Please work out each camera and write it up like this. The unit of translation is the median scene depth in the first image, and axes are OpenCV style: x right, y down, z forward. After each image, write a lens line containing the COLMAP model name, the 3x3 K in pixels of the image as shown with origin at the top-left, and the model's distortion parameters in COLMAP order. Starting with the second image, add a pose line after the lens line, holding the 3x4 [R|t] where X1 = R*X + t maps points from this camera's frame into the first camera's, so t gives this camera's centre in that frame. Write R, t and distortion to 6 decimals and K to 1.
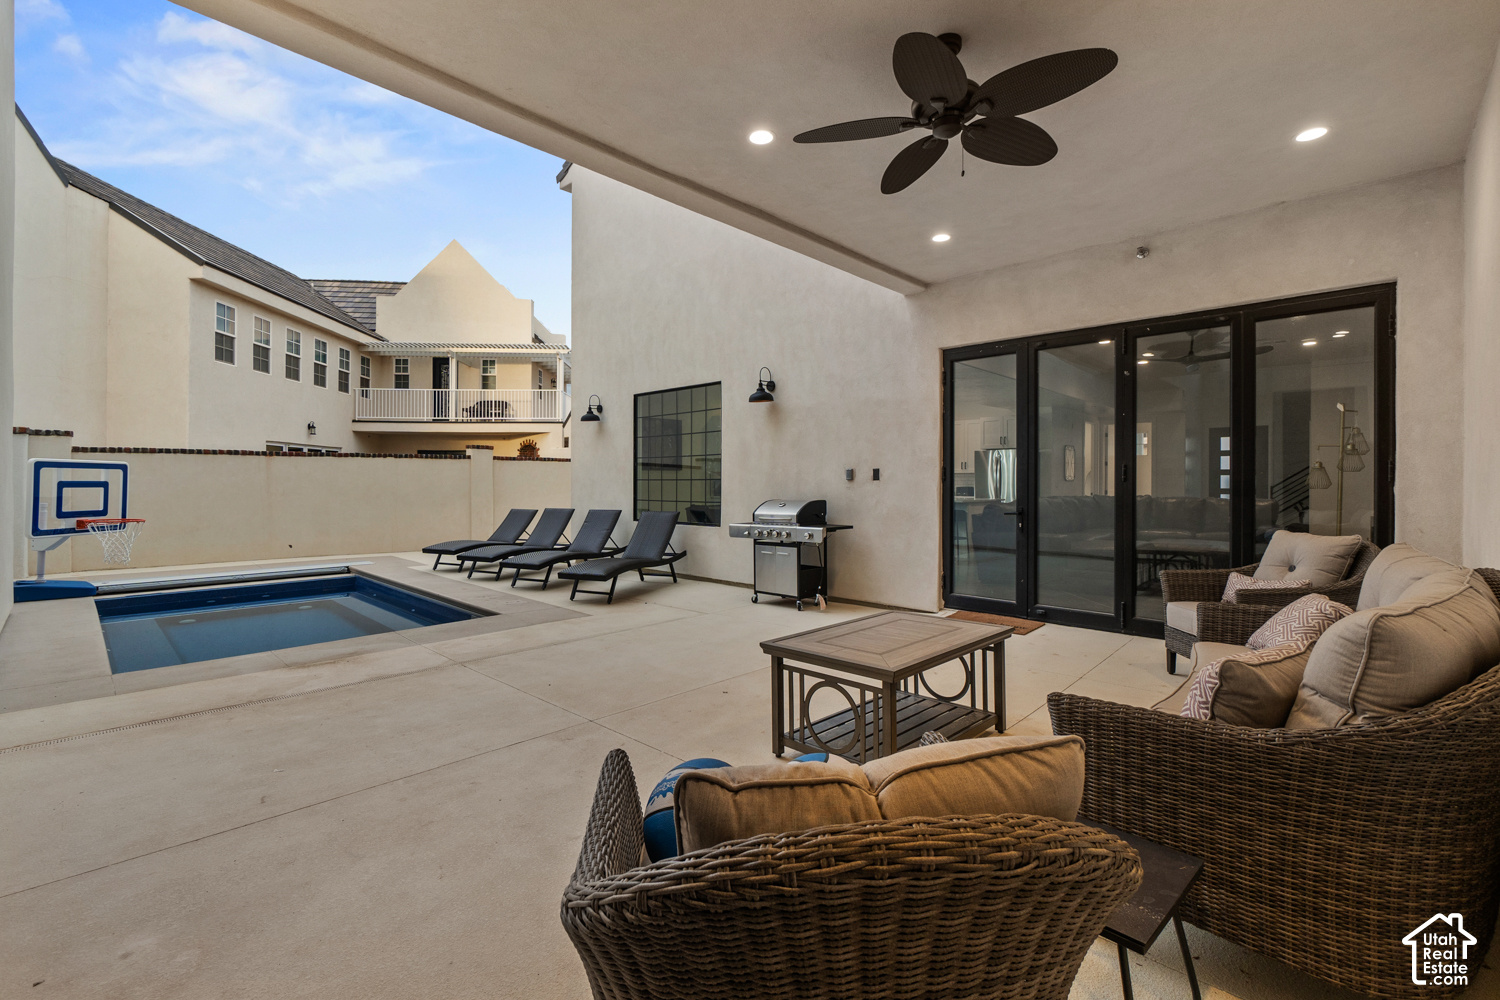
lens RADIAL K [[645.6, 0, 742.5], [0, 645.6, 491.7], [0, 0, 1]] dist [-0.008298, 0.002320]
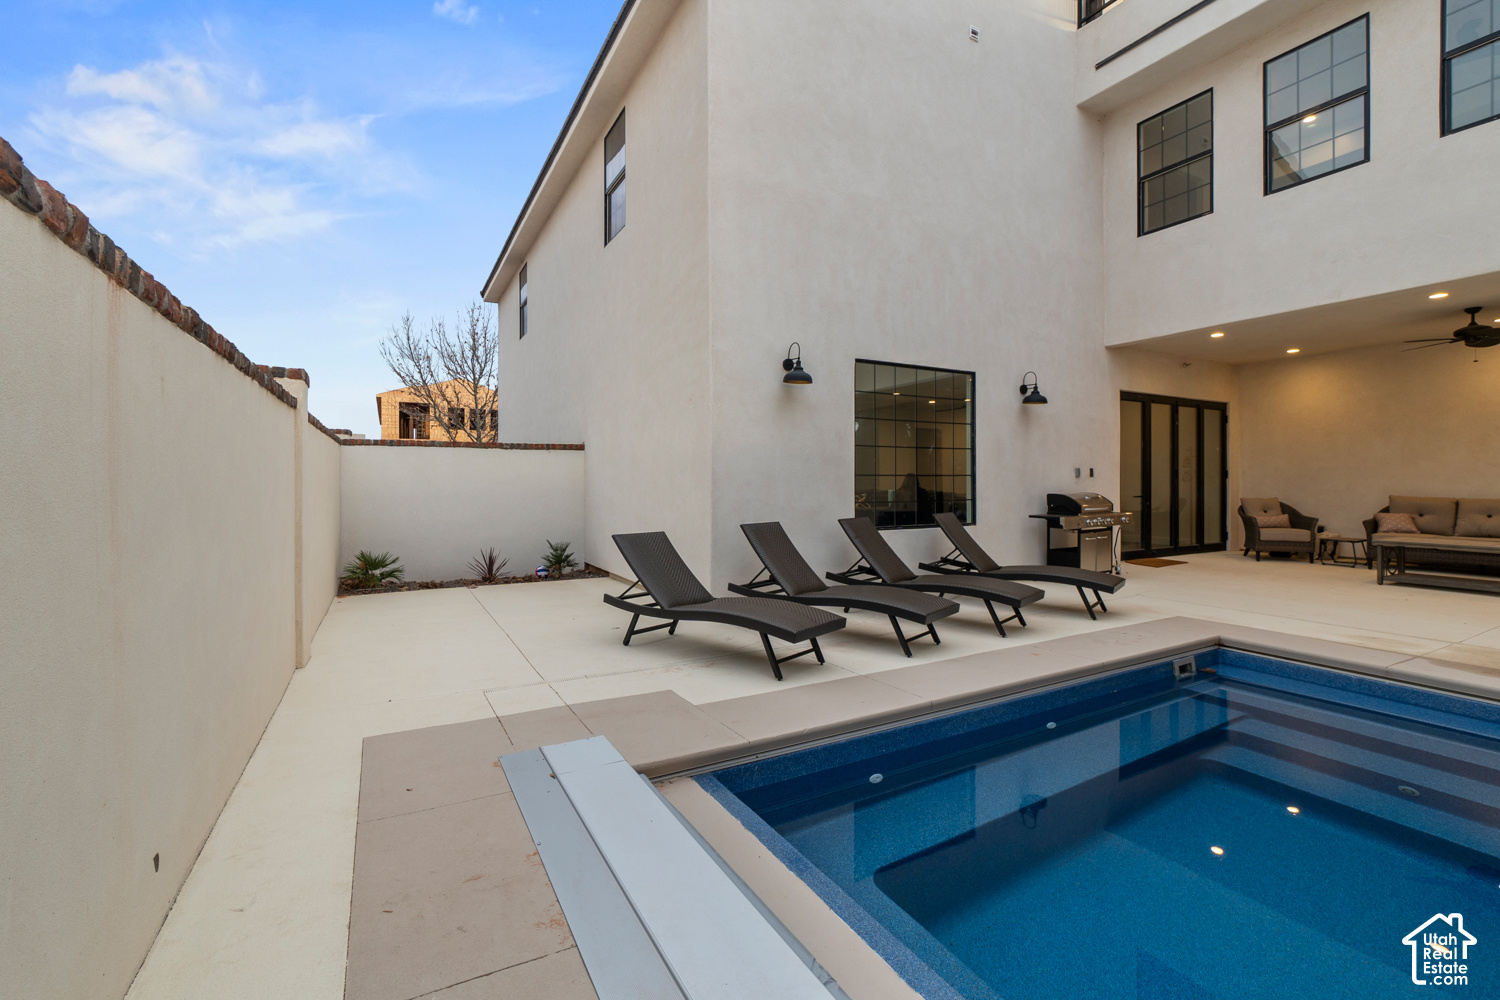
lens RADIAL K [[645.6, 0, 735.2], [0, 645.6, 491.9], [0, 0, 1]] dist [-0.008298, 0.002320]
pose [[0.304762, -0.016143, 0.952292, -1.313718], [0.016081, 0.999801, 0.011802, -0.014369], [-0.952293, 0.011717, 0.304961, 1.306988]]
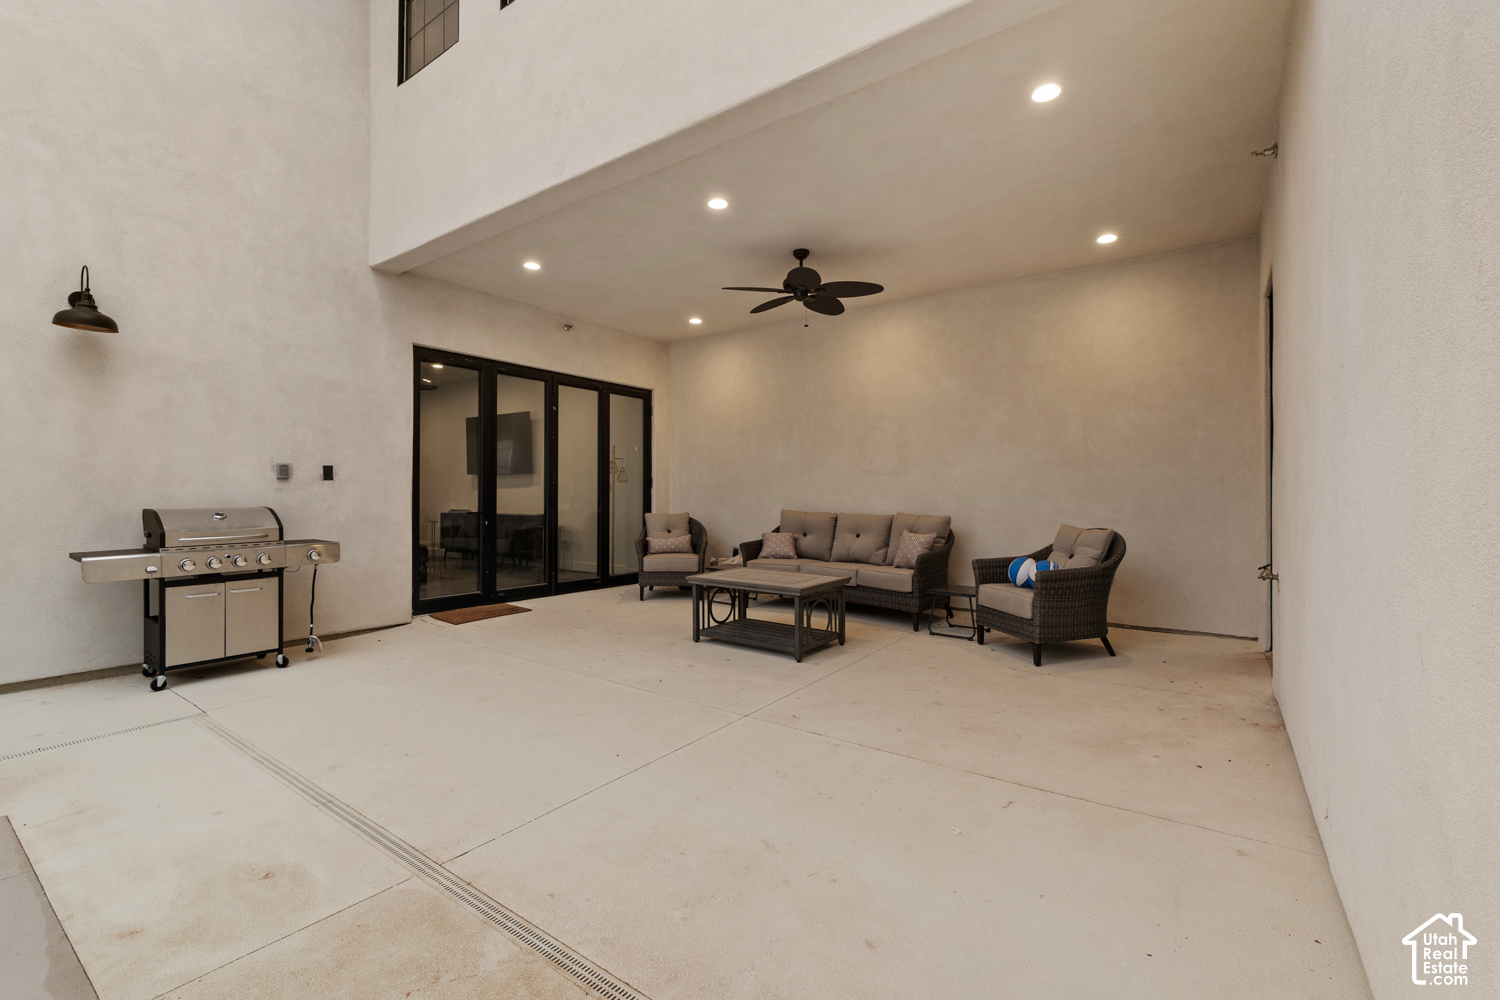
lens RADIAL K [[645.6, 0, 742.3], [0, 645.6, 501.2], [0, 0, 1]] dist [-0.008298, 0.002320]
pose [[-0.128296, -0.010963, 0.991675, -0.650981], [0.009773, 0.999876, 0.012318, 0.003491], [-0.991688, 0.011272, -0.128173, 0.597783]]
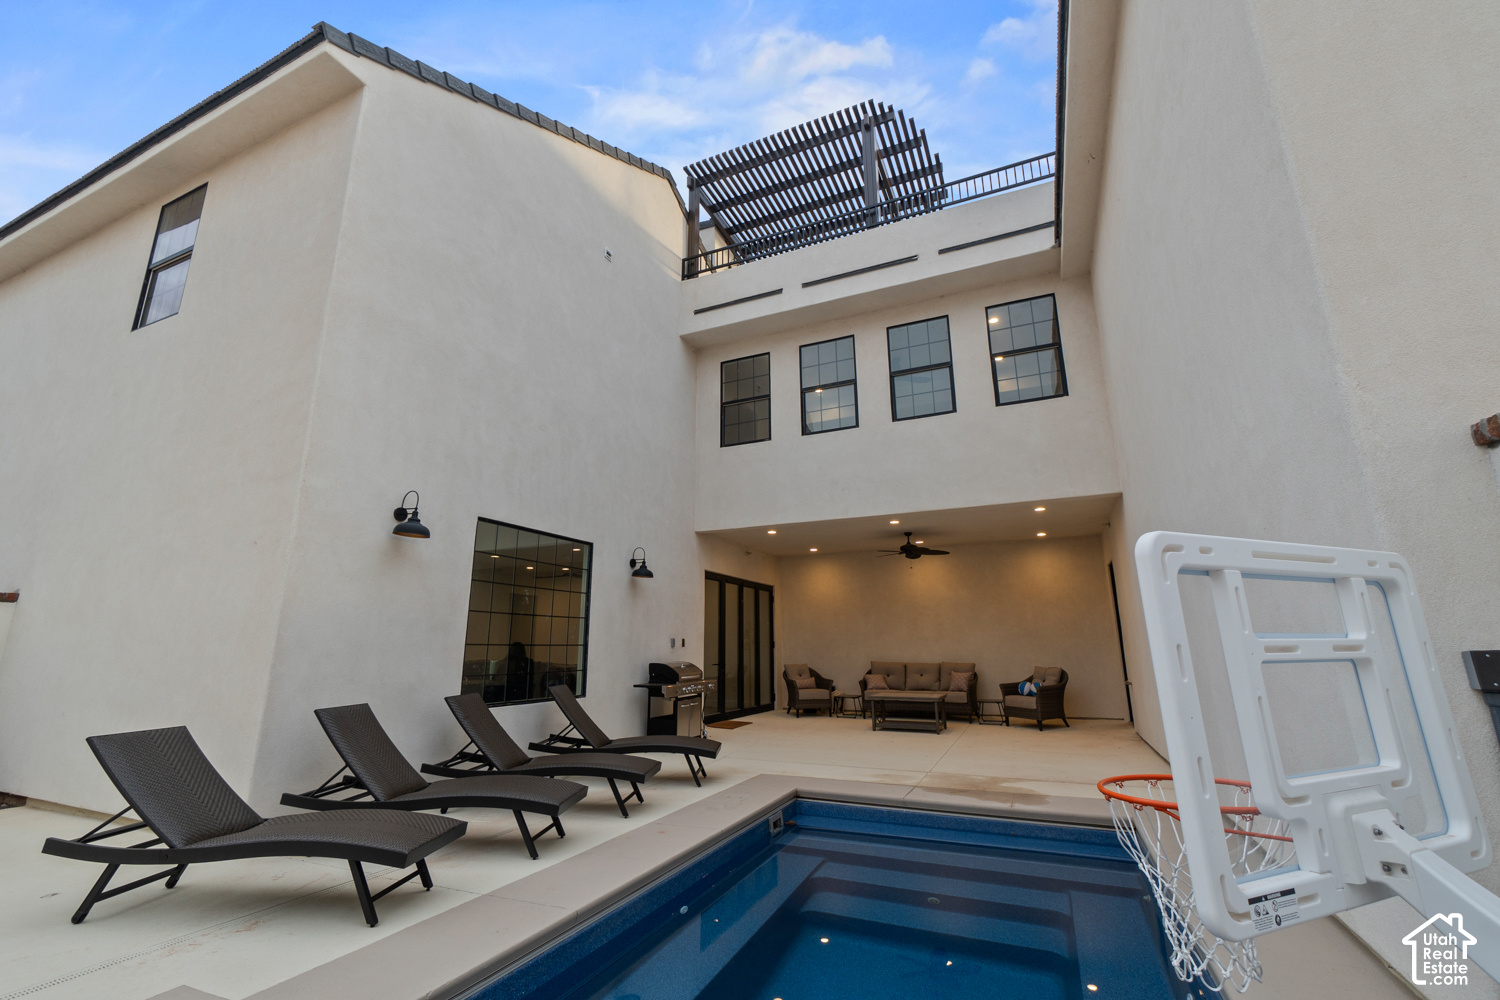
lens RADIAL K [[645.6, 0, 746.6], [0, 645.6, 498.3], [0, 0, 1]] dist [-0.008298, 0.002320]
pose [[-0.329767, 0.215315, 0.919181, -1.291485], [0.016059, 0.974782, -0.222579, -0.018090], [-0.943926, -0.058638, -0.324908, 1.374094]]
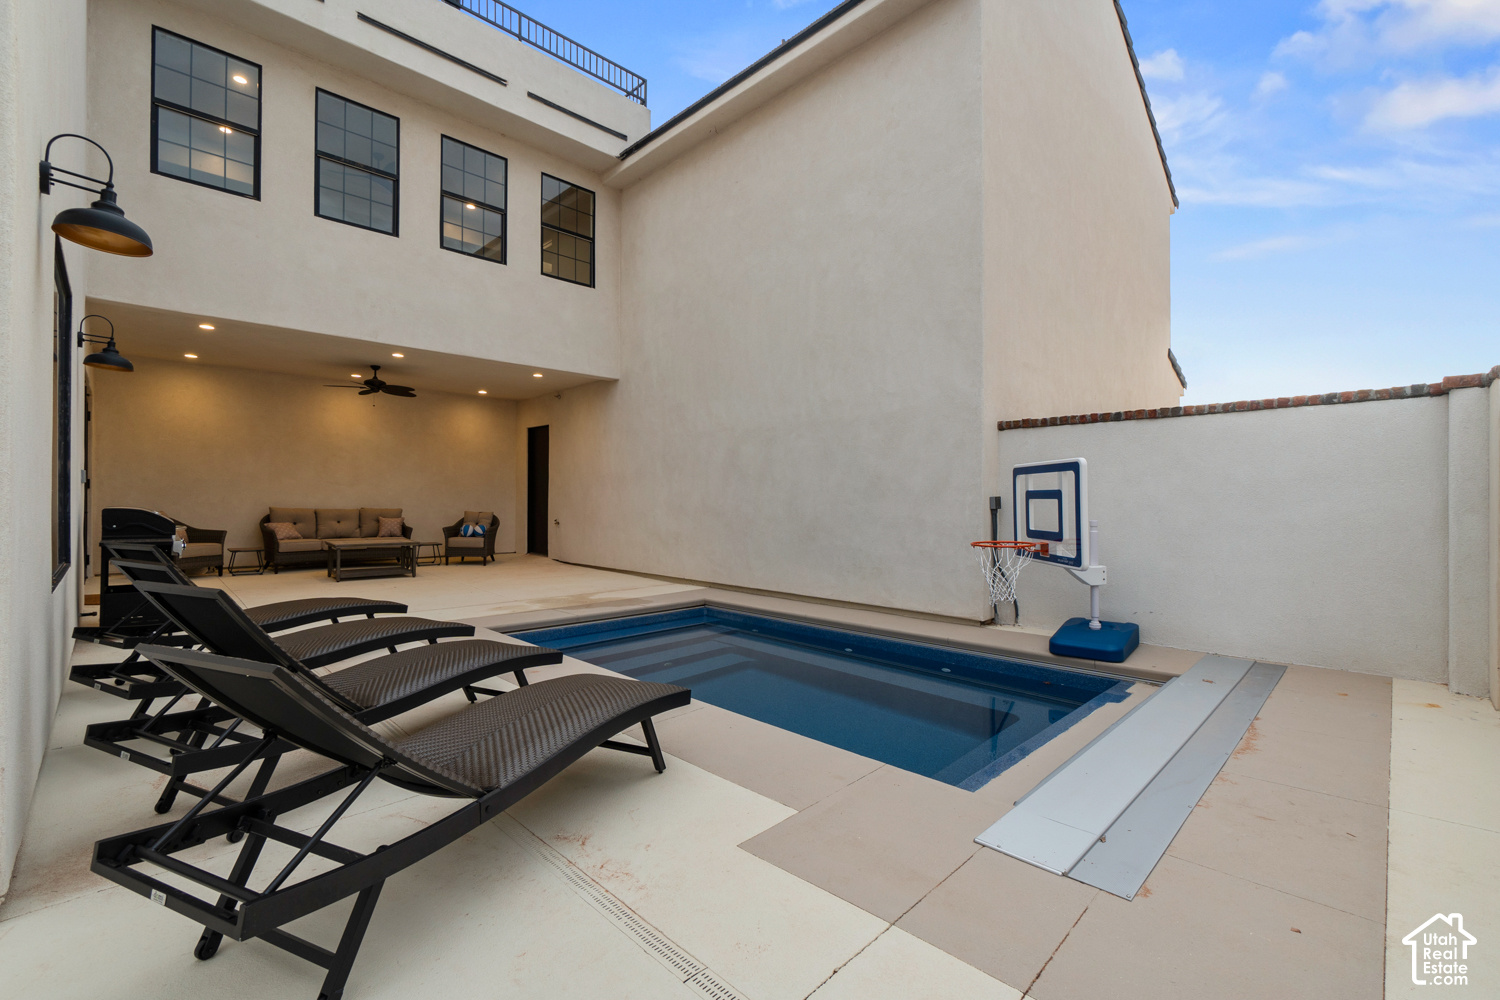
lens RADIAL K [[645.6, 0, 750.5], [0, 645.6, 502.6], [0, 0, 1]] dist [-0.008298, 0.002320]
pose [[-0.999676, -0.007946, 0.024191, -0.767354], [-0.007560, 0.999843, 0.015996, -0.012494], [-0.024314, 0.015807, -0.999579, 1.901739]]
